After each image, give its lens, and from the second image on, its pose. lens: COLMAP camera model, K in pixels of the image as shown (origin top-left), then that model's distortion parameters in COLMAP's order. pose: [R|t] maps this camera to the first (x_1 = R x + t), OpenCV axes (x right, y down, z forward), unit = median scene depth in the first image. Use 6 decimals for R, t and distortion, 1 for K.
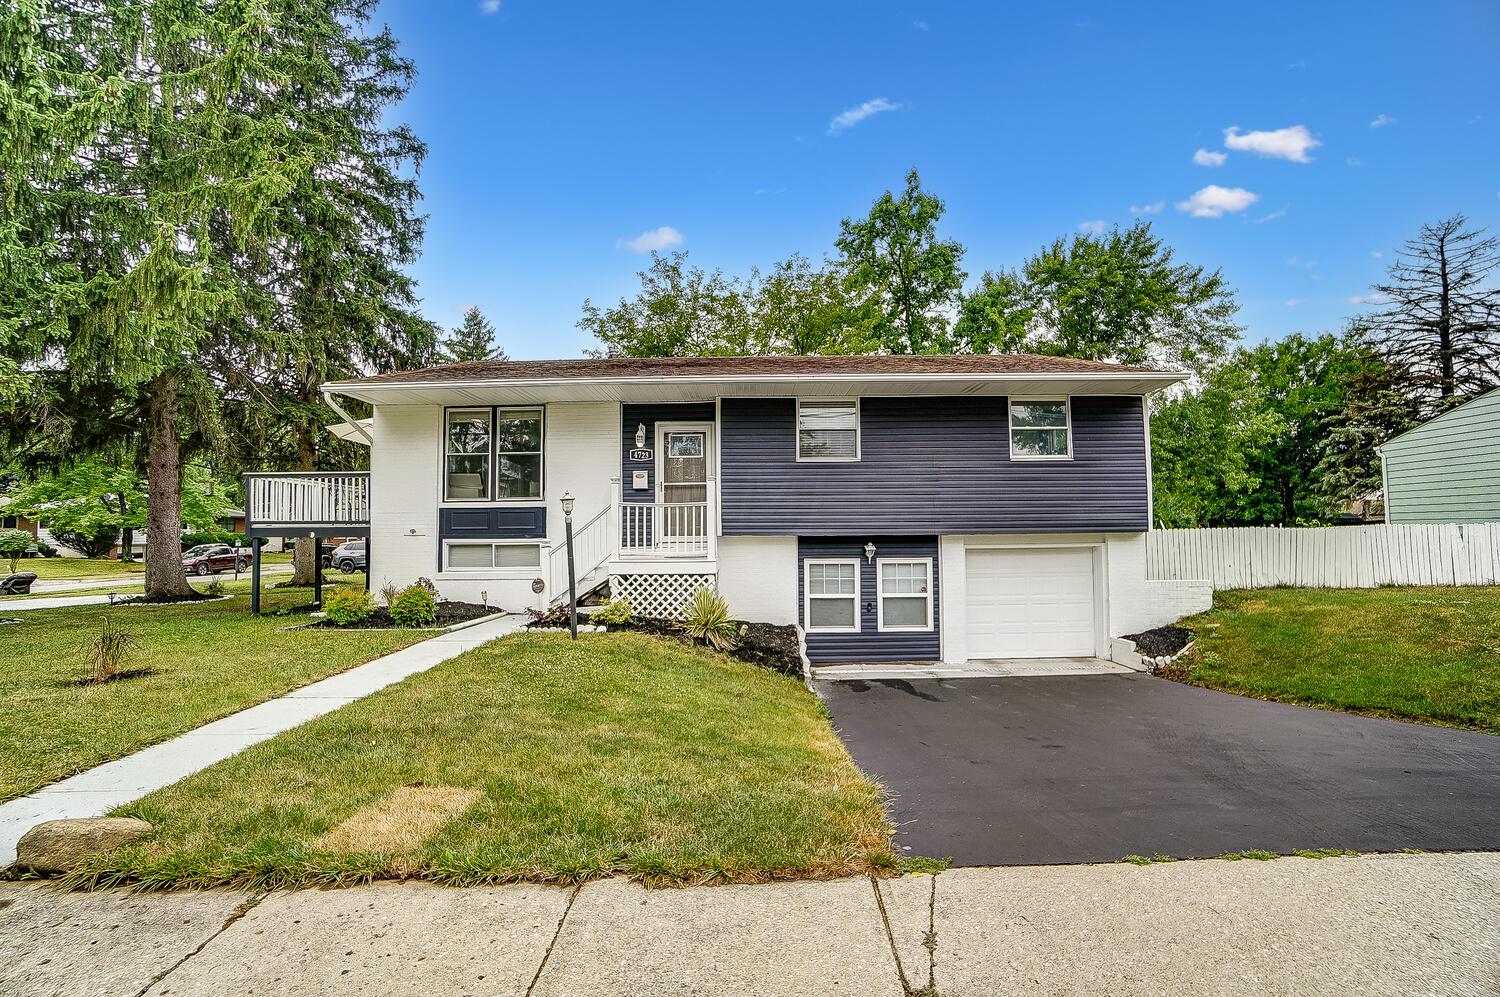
lens RADIAL K [[651.0, 0, 750.0], [0, 651.0, 498.5], [0, 0, 1]] dist [0.025772, -0.000114]
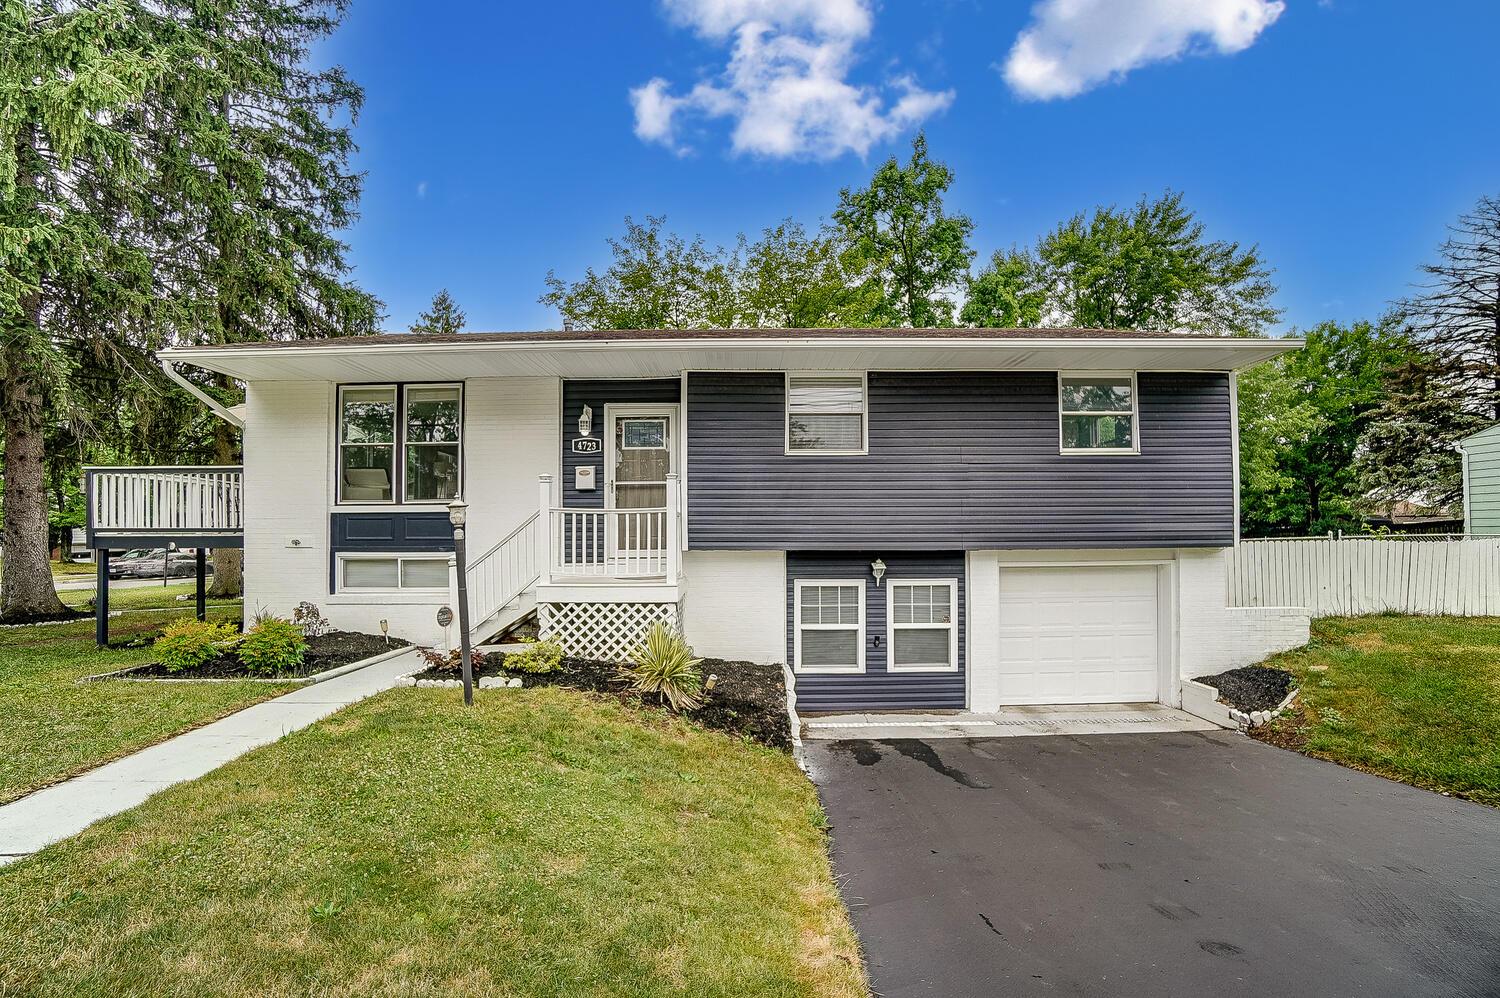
lens RADIAL K [[650.2, 0, 742.2], [0, 650.2, 519.0], [0, 0, 1]] dist [0.013199, 0.000580]
pose [[0.999993, 0.003711, -0.000769, 0.014711], [-0.003680, 0.999322, 0.036627, -0.006082], [0.000905, -0.036624, 0.999329, 0.154666]]
